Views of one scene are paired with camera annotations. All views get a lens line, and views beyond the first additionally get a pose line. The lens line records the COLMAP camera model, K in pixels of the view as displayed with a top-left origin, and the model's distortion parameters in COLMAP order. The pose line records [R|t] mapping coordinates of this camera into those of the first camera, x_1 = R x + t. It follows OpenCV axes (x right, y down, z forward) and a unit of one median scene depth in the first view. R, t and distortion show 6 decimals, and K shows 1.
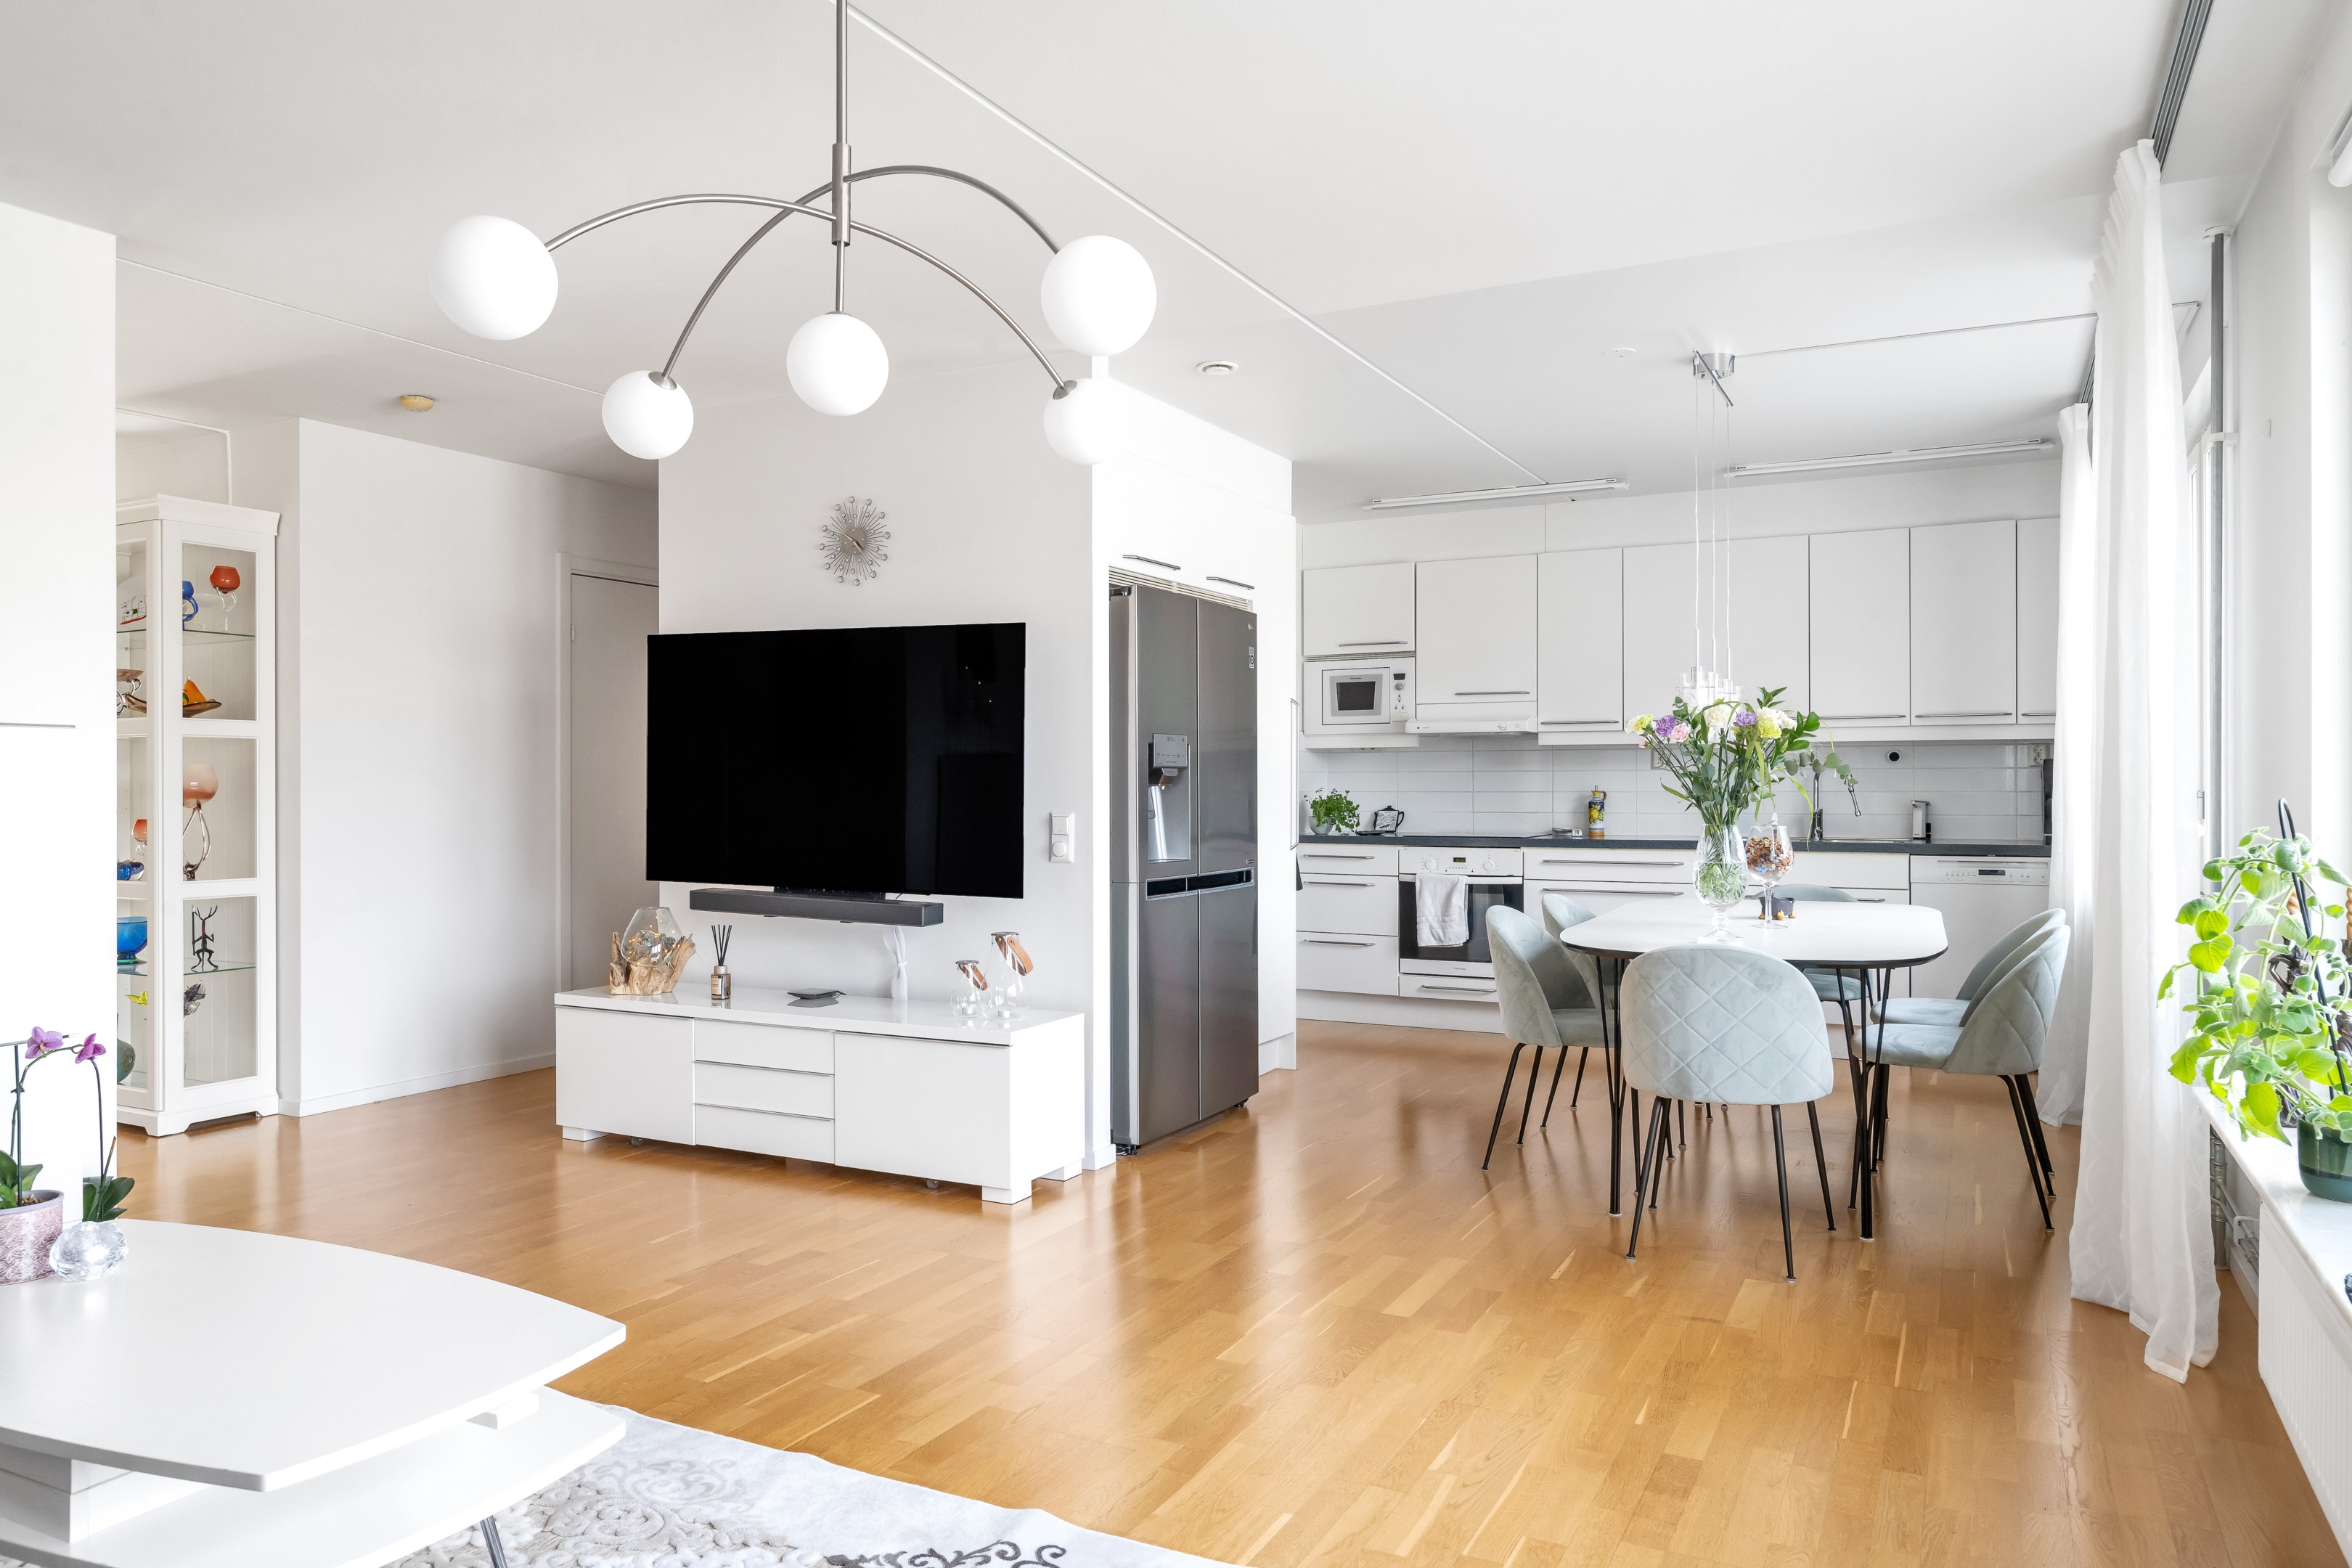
lens RADIAL K [[1598.3, 0, 1176.0], [0, 1598.3, 784.0], [0, 0, 1]] dist [-0.009212, -0.006861]
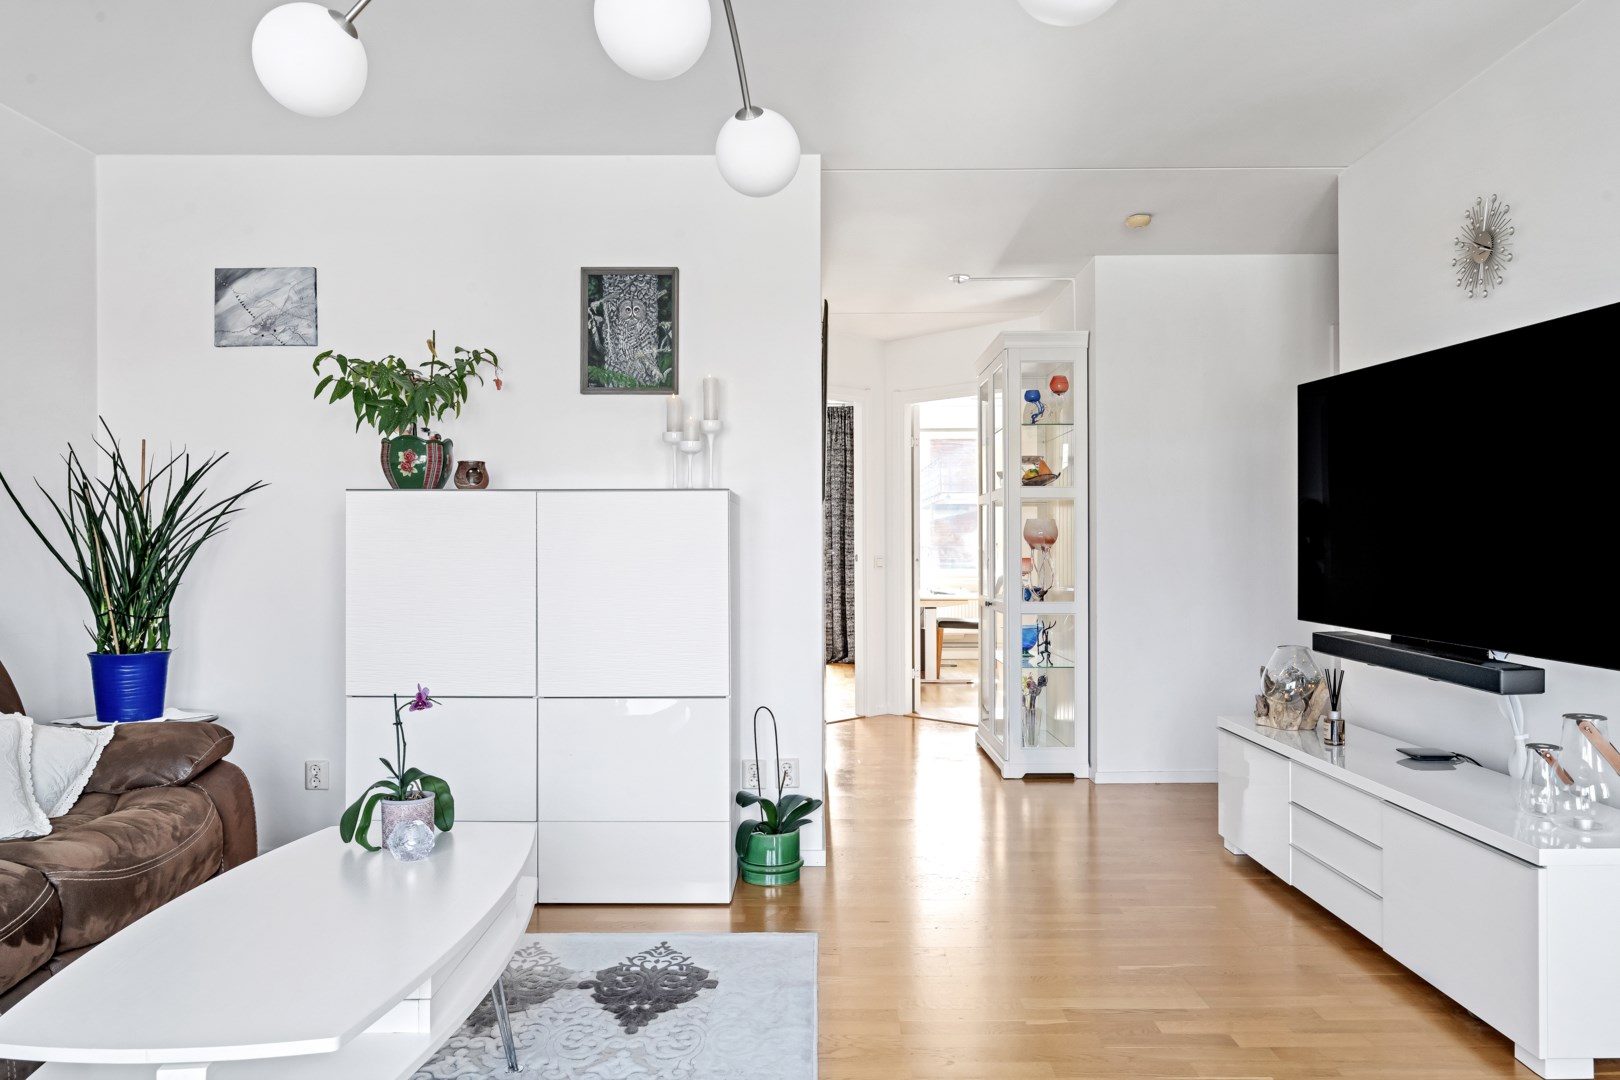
lens RADIAL K [[1100.8, 0, 810.0], [0, 1100.8, 540.0], [0, 0, 1]] dist [-0.009212, -0.006861]
pose [[0.444357, -0.004904, -0.895836, 0.171388], [-0.000920, 0.999982, -0.005930, 0.012571], [0.895849, 0.003459, 0.444345, 0.396414]]
